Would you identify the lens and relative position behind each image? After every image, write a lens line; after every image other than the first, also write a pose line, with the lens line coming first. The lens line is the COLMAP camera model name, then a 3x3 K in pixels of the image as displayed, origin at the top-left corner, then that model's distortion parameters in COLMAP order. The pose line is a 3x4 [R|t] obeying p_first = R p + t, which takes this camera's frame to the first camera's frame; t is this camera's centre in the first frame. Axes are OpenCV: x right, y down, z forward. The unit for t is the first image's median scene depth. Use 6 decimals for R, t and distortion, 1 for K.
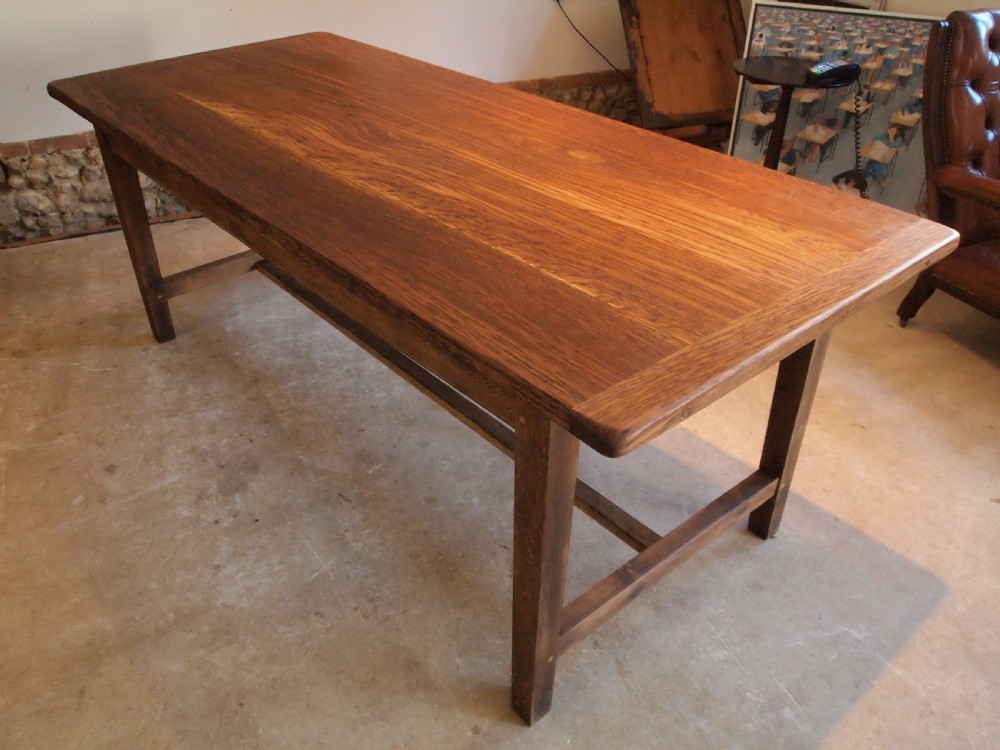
lens RADIAL K [[813.6, 0, 500.5], [0, 813.6, 374.6], [0, 0, 1]] dist [-0.050195, 0.005120]
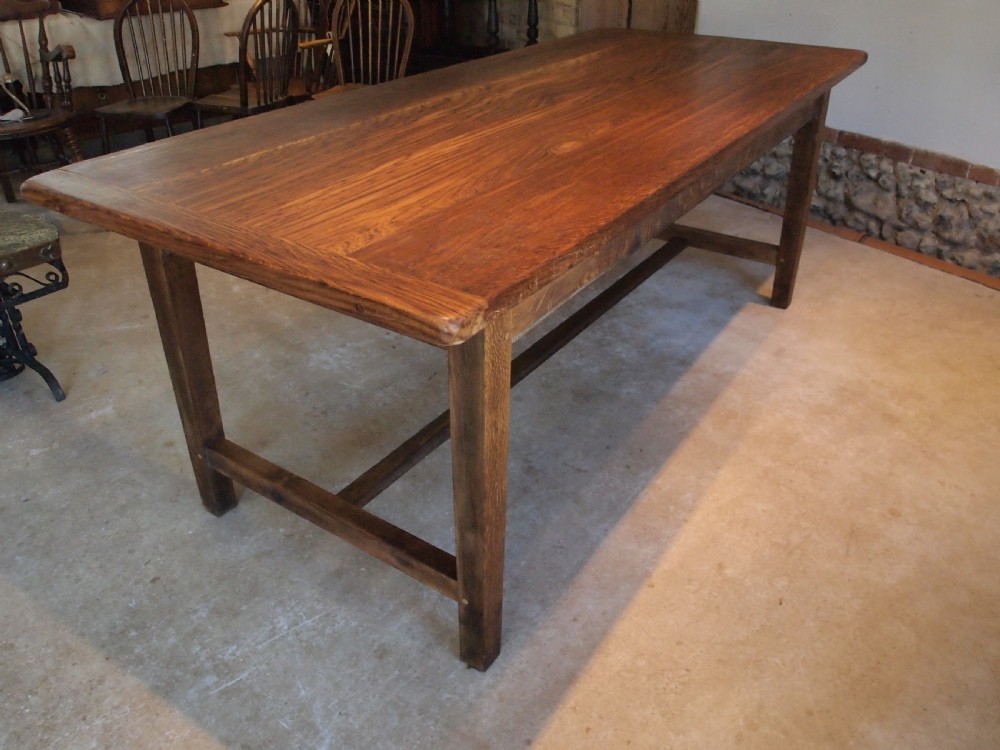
lens RADIAL K [[813.6, 0, 500.8], [0, 813.6, 374.2], [0, 0, 1]] dist [-0.050195, 0.005120]
pose [[0.265823, 0.499941, -0.824255, 0.722520], [-0.546345, 0.782576, 0.298465, -0.229958], [0.794257, 0.370989, 0.481167, 0.465190]]
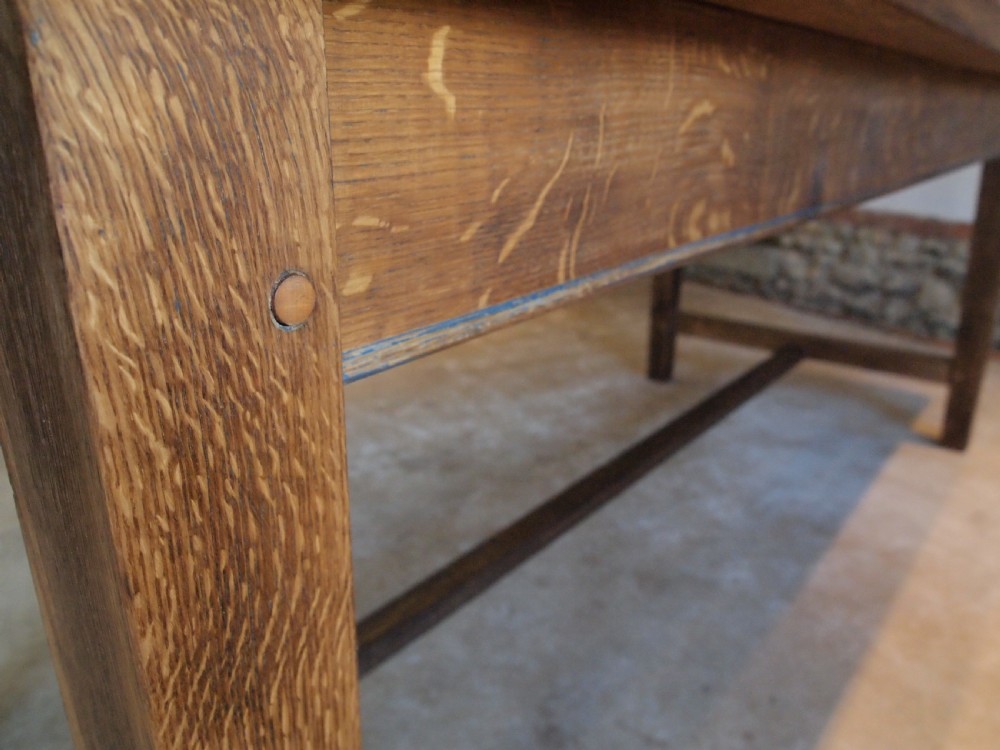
lens RADIAL K [[783.3, 0, 500.3], [0, 783.3, 372.9], [0, 0, 1]] dist [-0.053346, 0.006925]
pose [[0.182860, 0.321858, -0.928962, 0.372442], [-0.554660, 0.813932, 0.172822, -0.117731], [0.811735, 0.483656, 0.327357, 0.703090]]
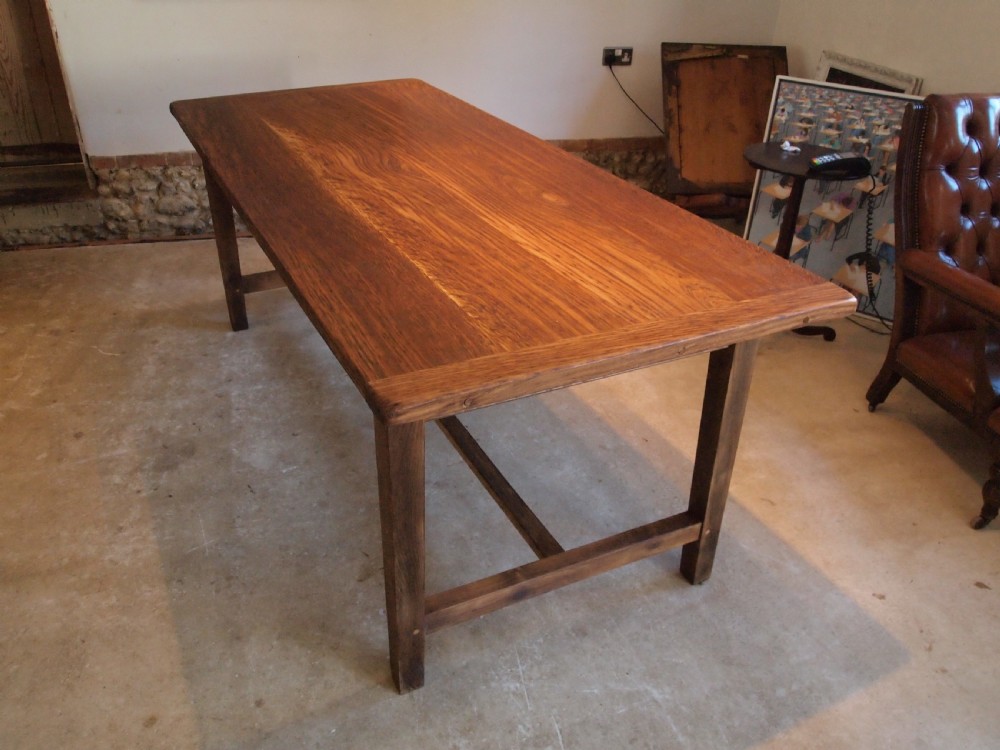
lens RADIAL K [[813.6, 0, 502.4], [0, 813.6, 374.6], [0, 0, 1]] dist [-0.050195, 0.005120]
pose [[0.975324, 0.125497, -0.181642, 0.291955], [-0.137164, 0.989123, -0.053110, 0.007886], [0.173001, 0.076714, 0.981930, -0.032709]]
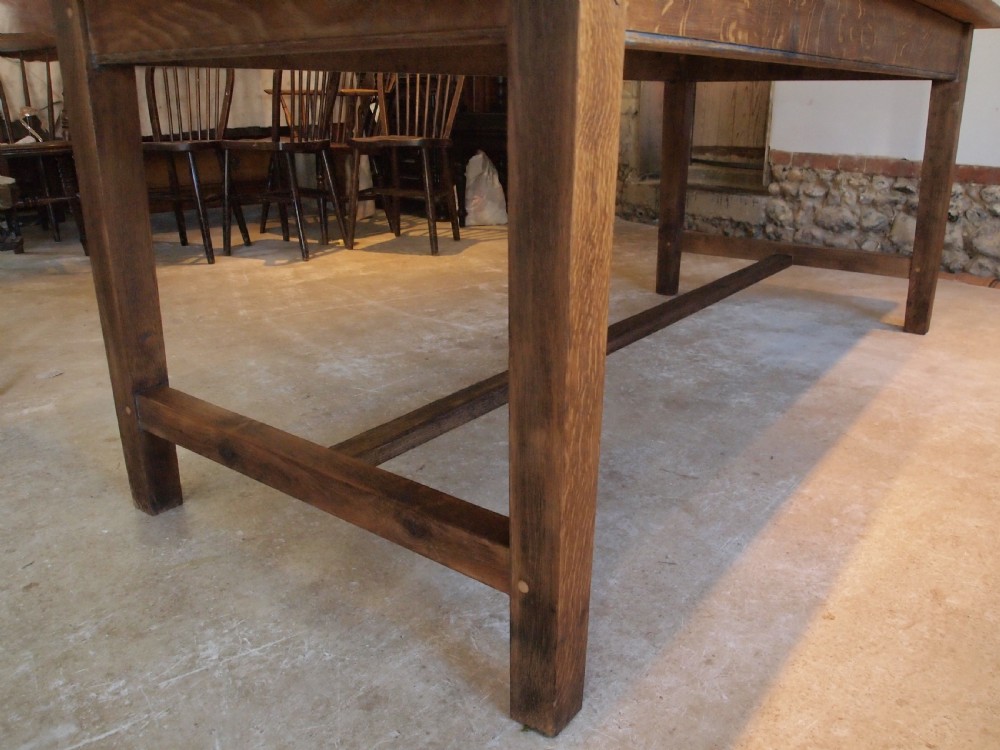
lens RADIAL K [[813.6, 0, 499.8], [0, 813.6, 375.4], [0, 0, 1]] dist [-0.050195, 0.005120]
pose [[0.210470, 0.320748, -0.923484, 0.570279], [-0.548843, 0.820492, 0.159890, -0.011402], [0.808996, 0.473195, 0.348729, 0.641862]]
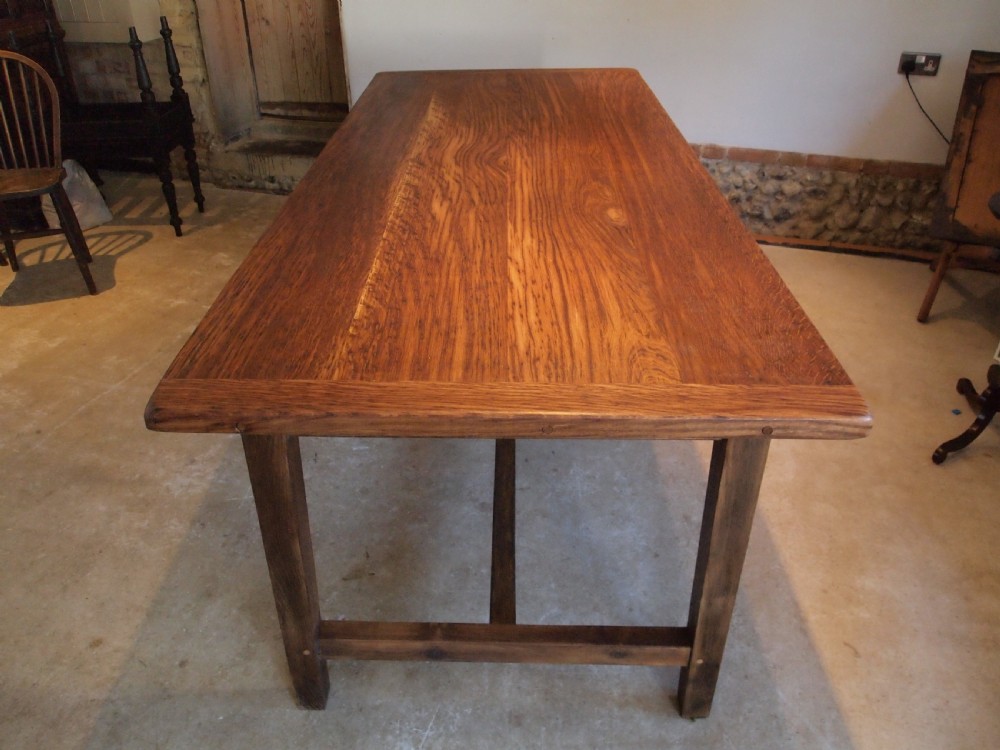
lens RADIAL K [[813.6, 0, 501.5], [0, 813.6, 373.6], [0, 0, 1]] dist [-0.050195, 0.005120]
pose [[0.765807, 0.329313, -0.552352, 0.528634], [-0.356723, 0.932203, 0.061203, -0.105460], [0.535059, 0.150167, 0.831361, 0.171835]]
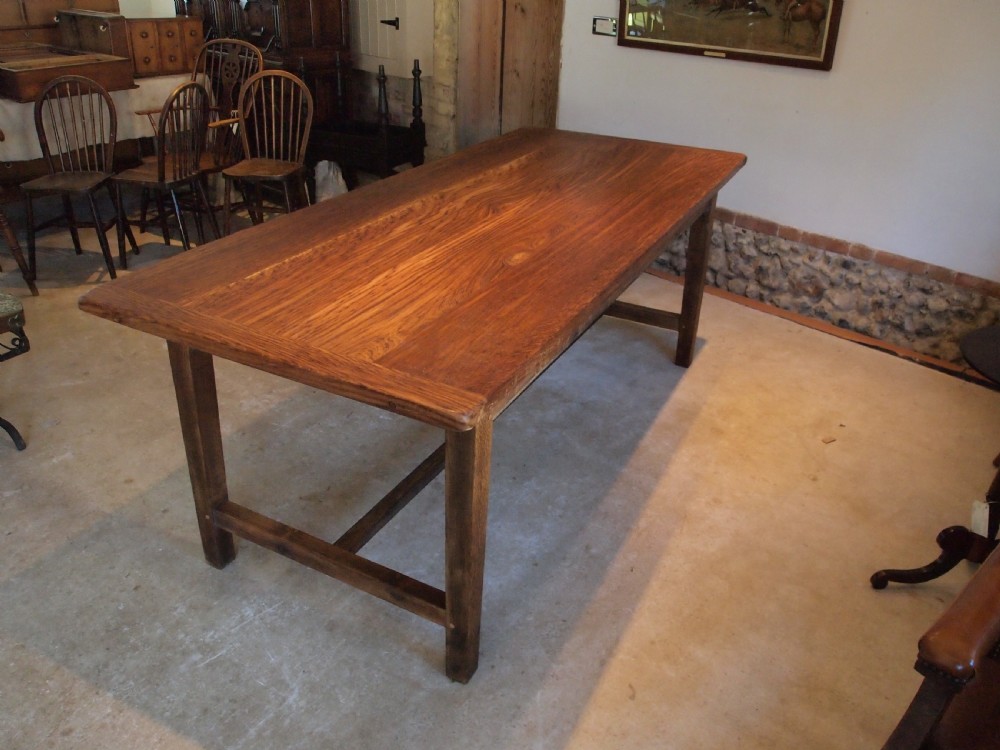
lens RADIAL K [[813.6, 0, 503.1], [0, 813.6, 376.3], [0, 0, 1]] dist [-0.050195, 0.005120]
pose [[0.399916, 0.446260, -0.800574, 0.906991], [-0.546598, 0.817263, 0.182517, -0.272629], [0.735729, 0.364601, 0.570761, 0.338018]]
